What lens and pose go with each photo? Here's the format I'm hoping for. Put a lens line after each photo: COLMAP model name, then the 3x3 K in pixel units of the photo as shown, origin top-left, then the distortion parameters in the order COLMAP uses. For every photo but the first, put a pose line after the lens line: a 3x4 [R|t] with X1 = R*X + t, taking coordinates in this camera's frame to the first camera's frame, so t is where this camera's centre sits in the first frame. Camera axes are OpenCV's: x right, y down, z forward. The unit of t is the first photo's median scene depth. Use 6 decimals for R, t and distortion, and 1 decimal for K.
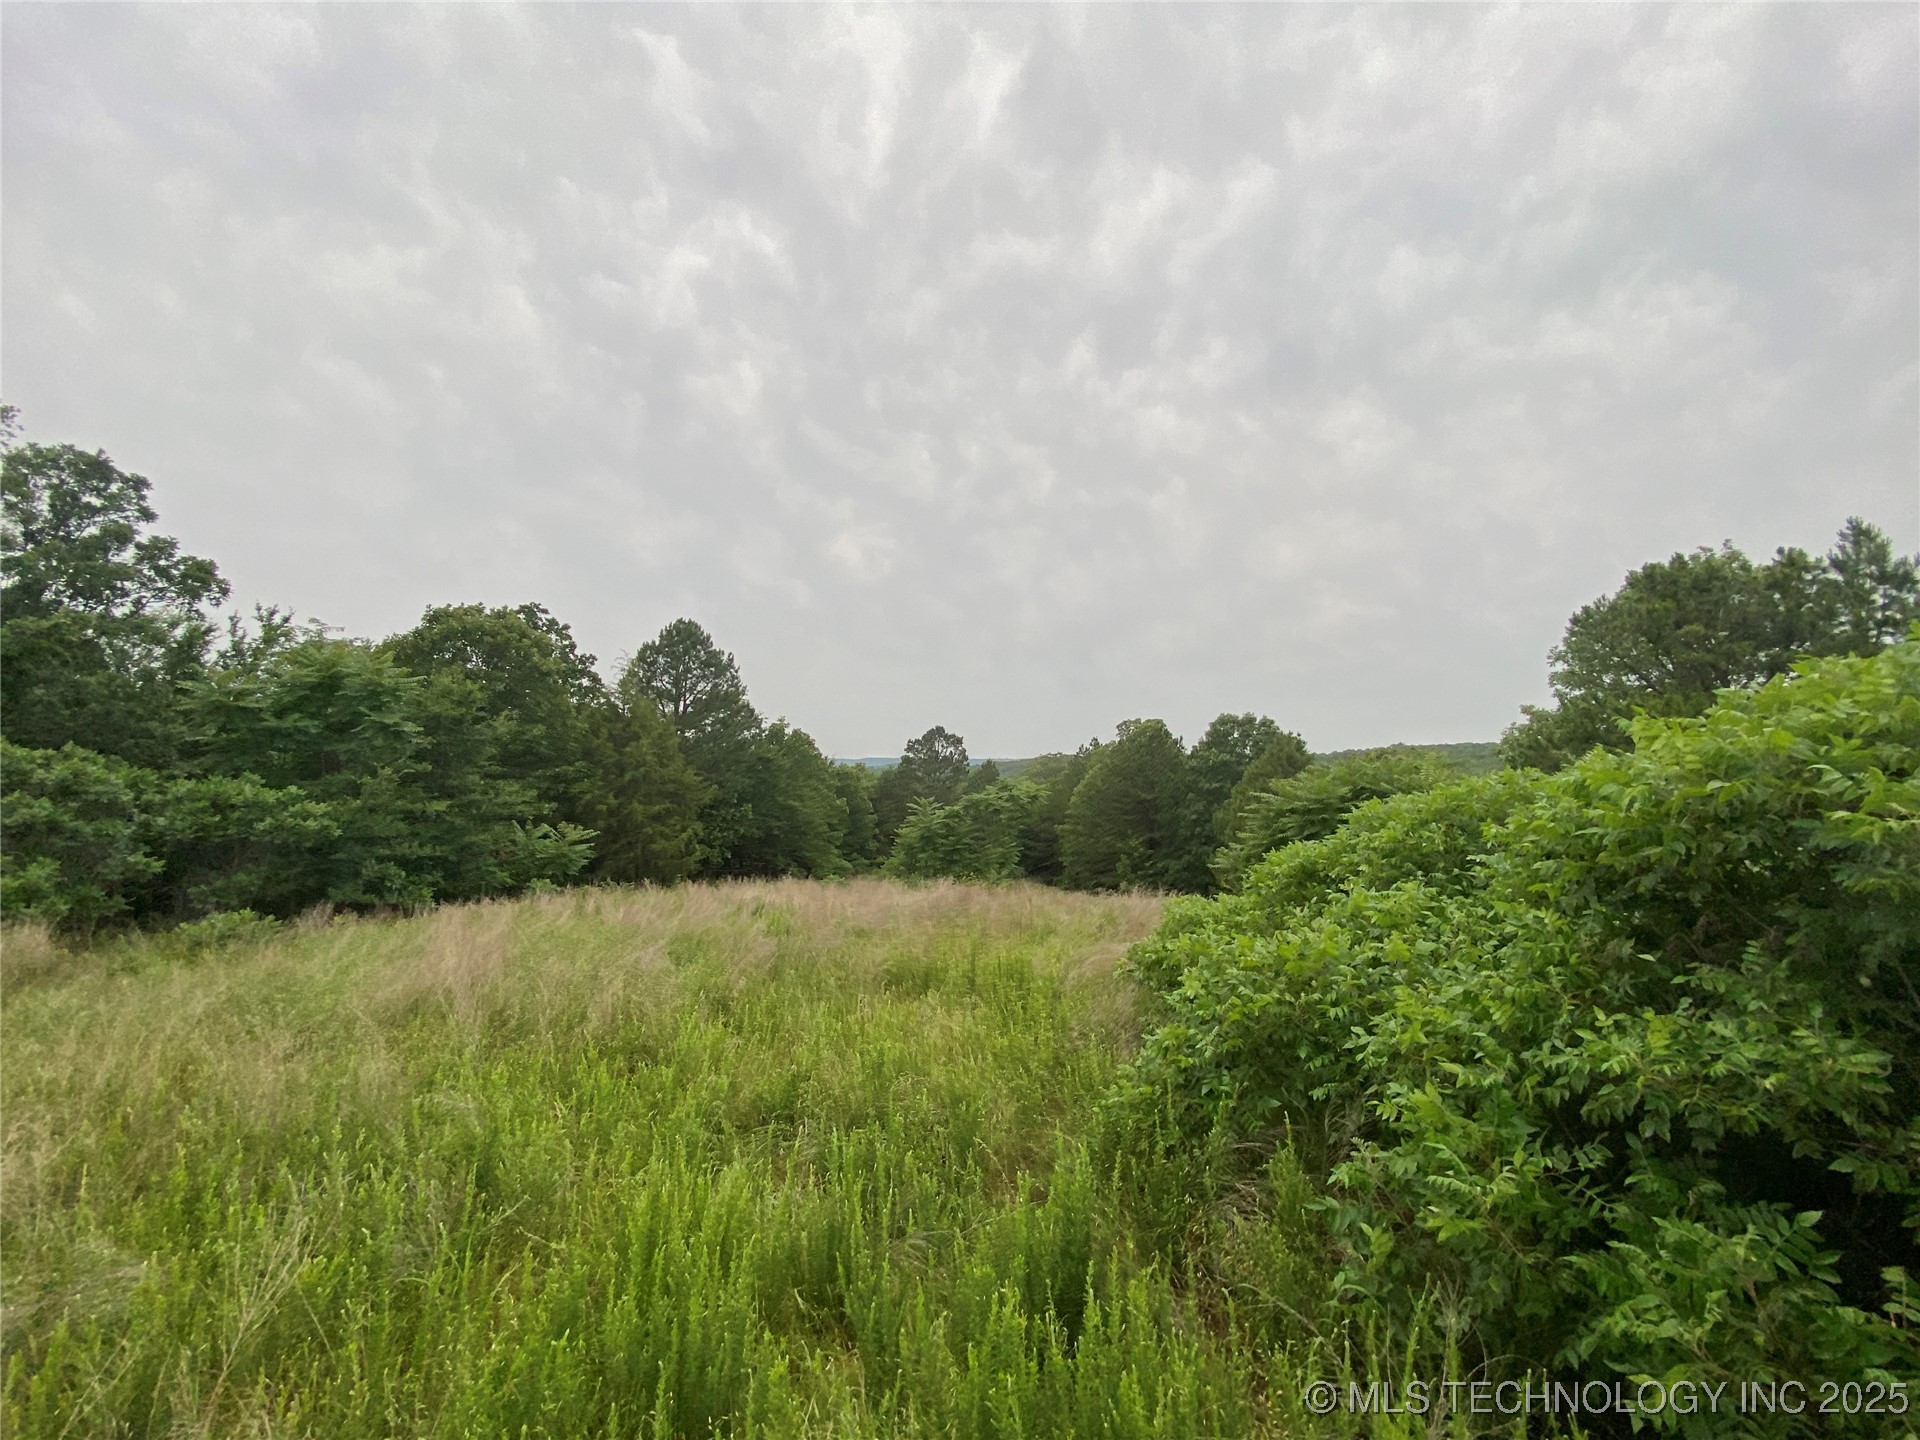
lens RADIAL K [[775.8, 0, 952.2], [0, 775.8, 718.8], [0, 0, 1]] dist [0.017006, -0.020704]
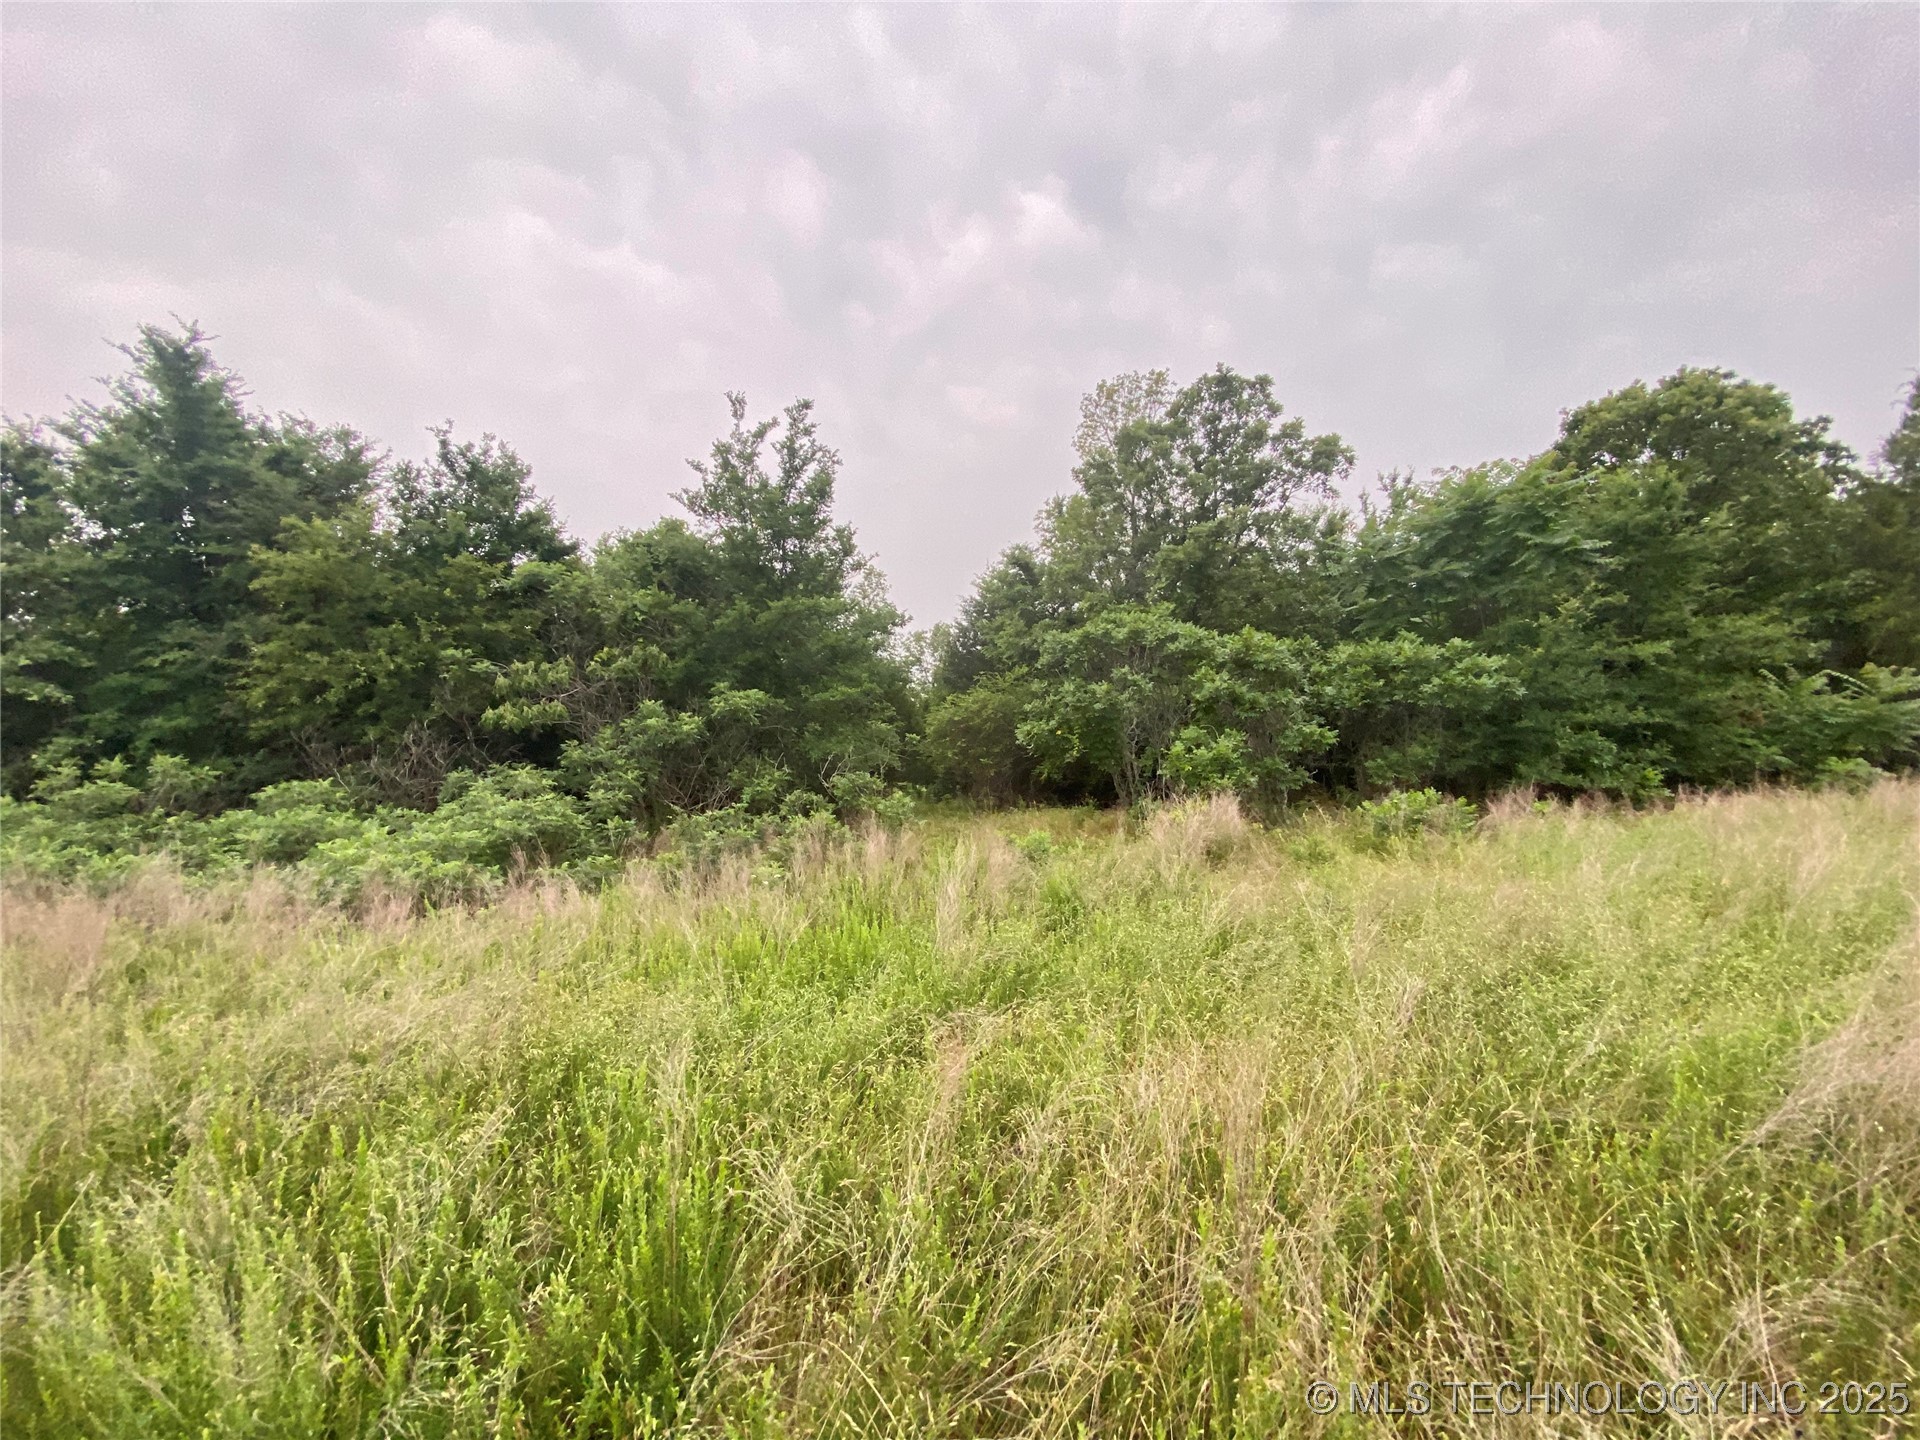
lens RADIAL K [[775.8, 0, 952.2], [0, 775.8, 718.8], [0, 0, 1]] dist [0.017006, -0.020704]
pose [[0.305200, -0.030907, -0.951786, -0.228349], [0.174657, 0.984336, 0.024042, 0.054272], [0.936134, -0.173573, 0.305818, 0.236258]]
